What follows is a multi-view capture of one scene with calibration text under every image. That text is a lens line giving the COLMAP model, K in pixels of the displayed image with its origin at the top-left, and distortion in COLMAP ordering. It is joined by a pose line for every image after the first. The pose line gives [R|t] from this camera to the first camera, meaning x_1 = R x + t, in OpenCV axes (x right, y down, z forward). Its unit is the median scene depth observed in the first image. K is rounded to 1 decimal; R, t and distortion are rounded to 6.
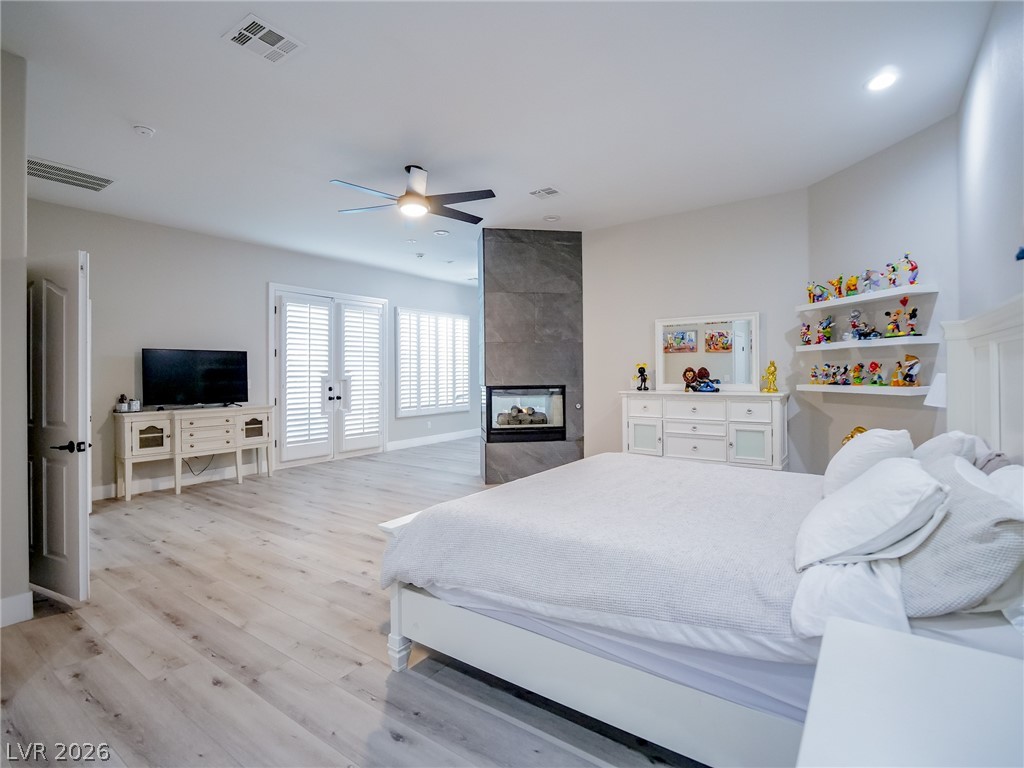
lens RADIAL K [[494.2, 0, 512.7], [0, 494.2, 378.0], [0, 0, 1]] dist [-0.016922, 0.001236]
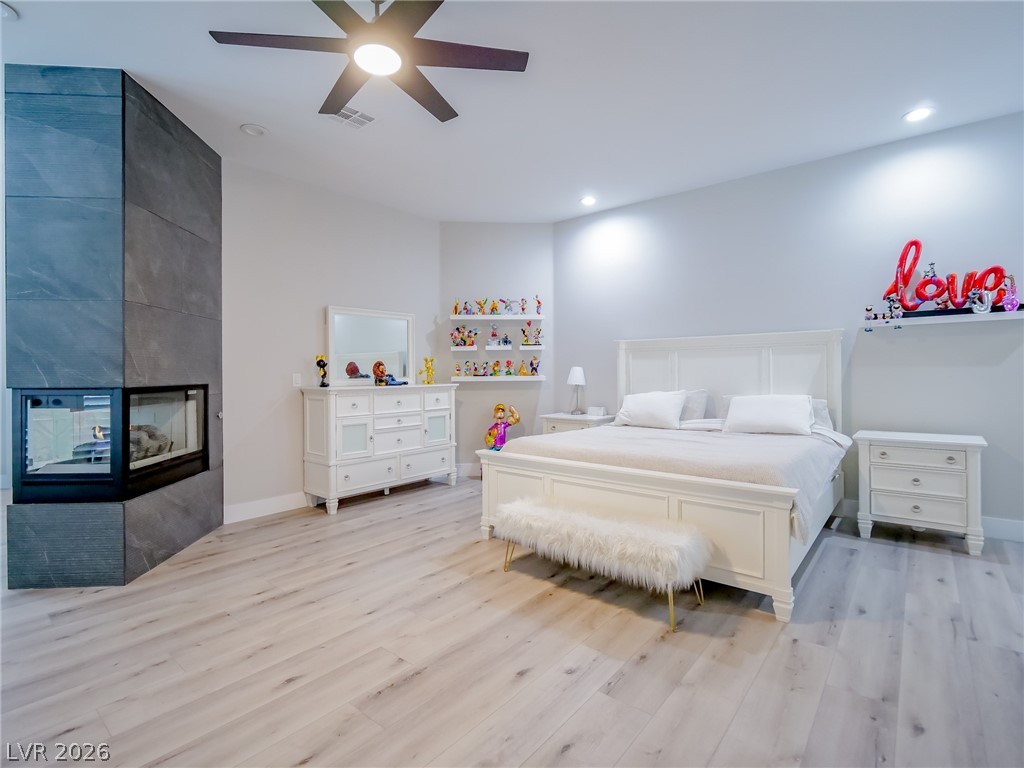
lens RADIAL K [[494.2, 0, 513.1], [0, 494.2, 376.6], [0, 0, 1]] dist [-0.016922, 0.001236]
pose [[0.076633, -0.000704, 0.997059, -0.758091], [0.016582, 0.999862, -0.000568, 0.017764], [-0.996922, 0.016576, 0.076634, 0.832710]]
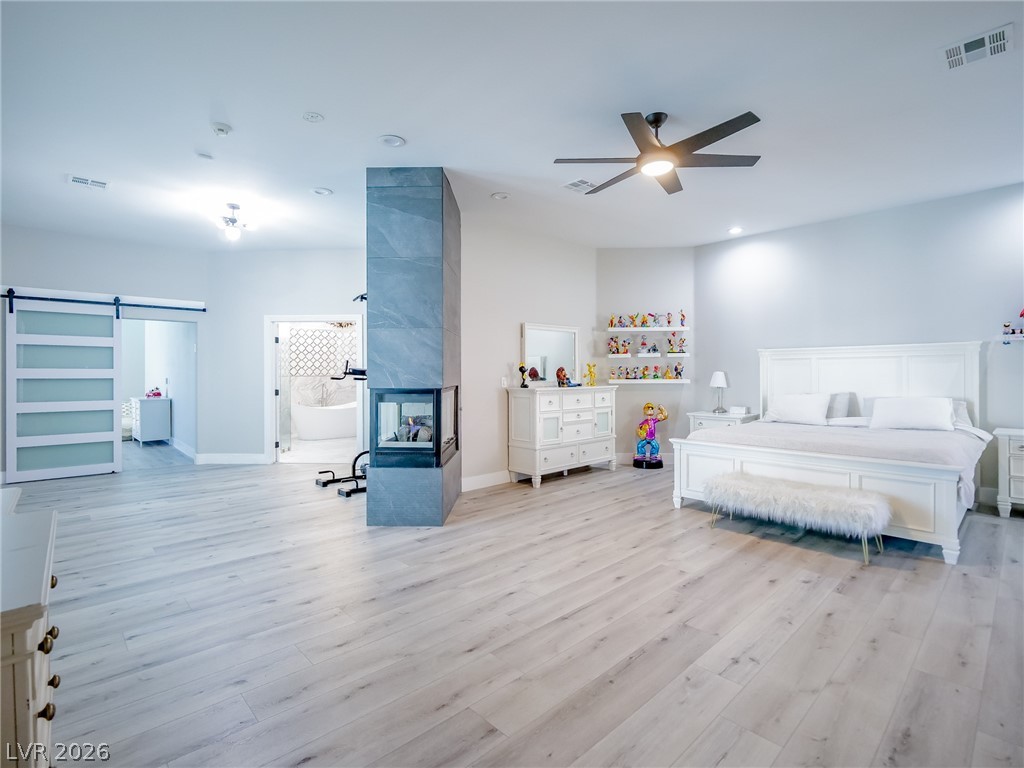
lens RADIAL K [[494.2, 0, 512.0], [0, 494.2, 374.9], [0, 0, 1]] dist [-0.016922, 0.001236]
pose [[0.200248, 0.002383, 0.979742, -1.078227], [0.013030, 0.999902, -0.005096, 0.002394], [-0.979659, 0.013787, 0.200197, 1.105889]]
